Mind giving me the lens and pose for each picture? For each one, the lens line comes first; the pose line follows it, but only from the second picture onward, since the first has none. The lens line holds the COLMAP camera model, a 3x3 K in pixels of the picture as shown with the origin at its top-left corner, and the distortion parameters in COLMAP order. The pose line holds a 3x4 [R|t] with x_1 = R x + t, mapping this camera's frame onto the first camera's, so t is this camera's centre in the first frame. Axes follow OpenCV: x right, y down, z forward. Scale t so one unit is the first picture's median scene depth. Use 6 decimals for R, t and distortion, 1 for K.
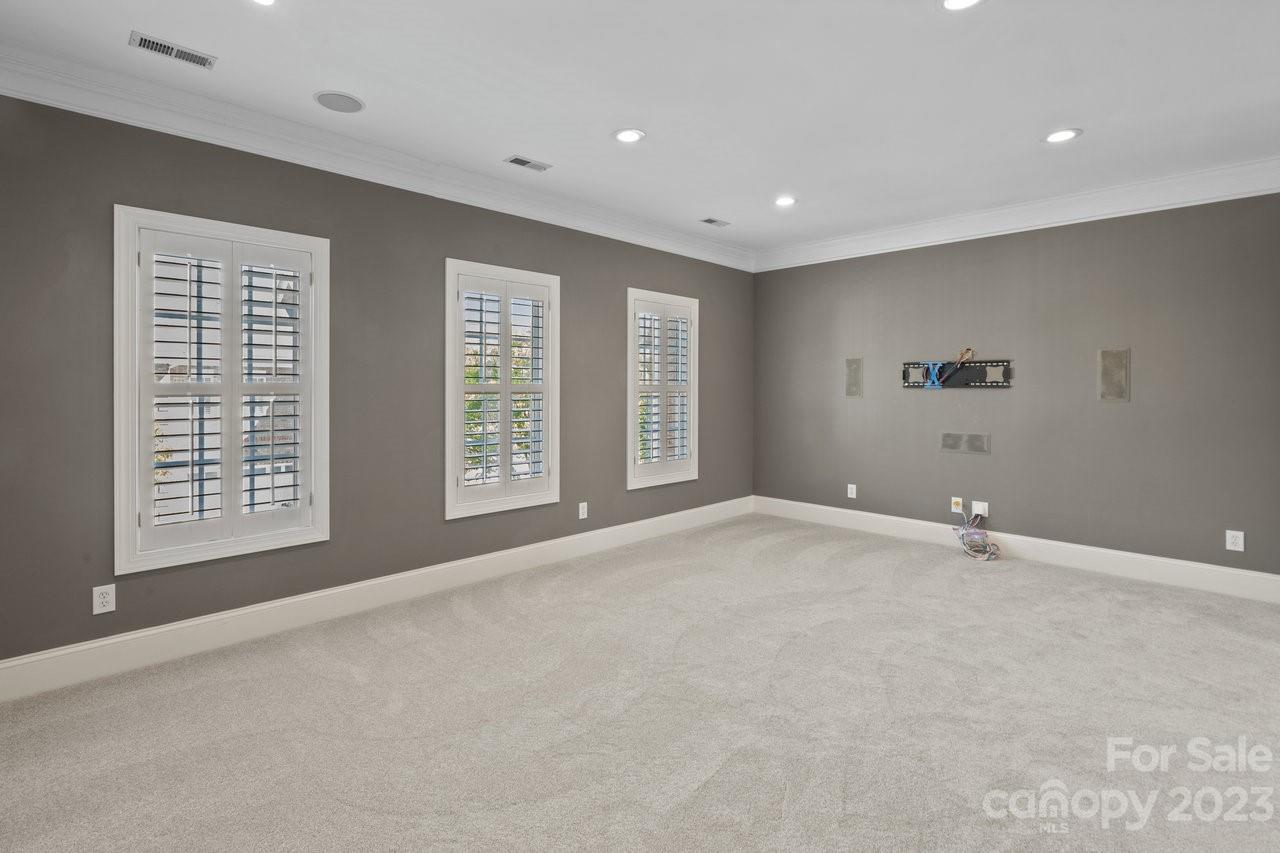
lens RADIAL K [[591.6, 0, 670.0], [0, 591.6, 394.0], [0, 0, 1]] dist [0.000416, 0.001187]
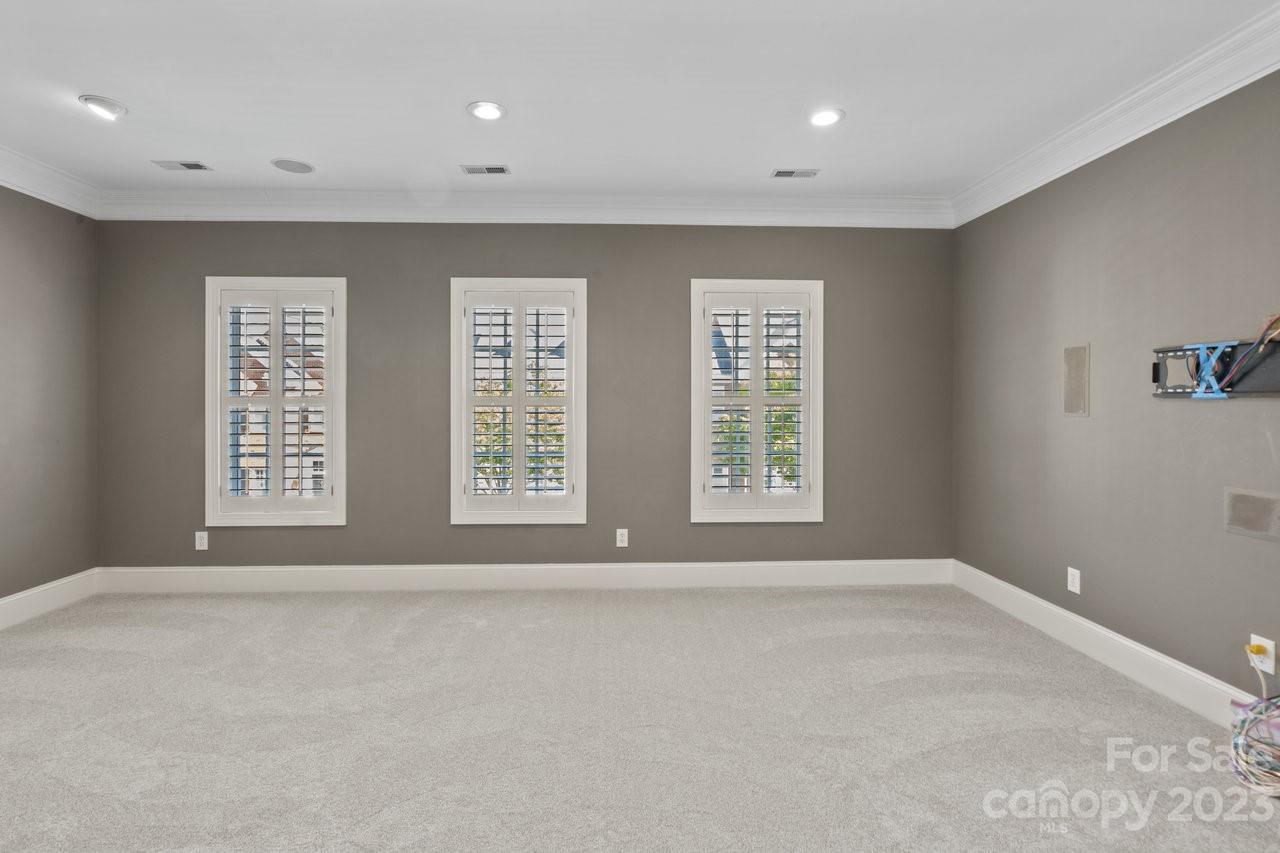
lens RADIAL K [[591.6, 0, 640.1], [0, 591.6, 418.6], [0, 0, 1]] dist [0.000416, 0.001187]
pose [[0.726007, 0.016644, -0.687486, 0.444159], [-0.005856, 0.999820, 0.018021, 0.000745], [0.687663, -0.009058, 0.725974, 0.339205]]
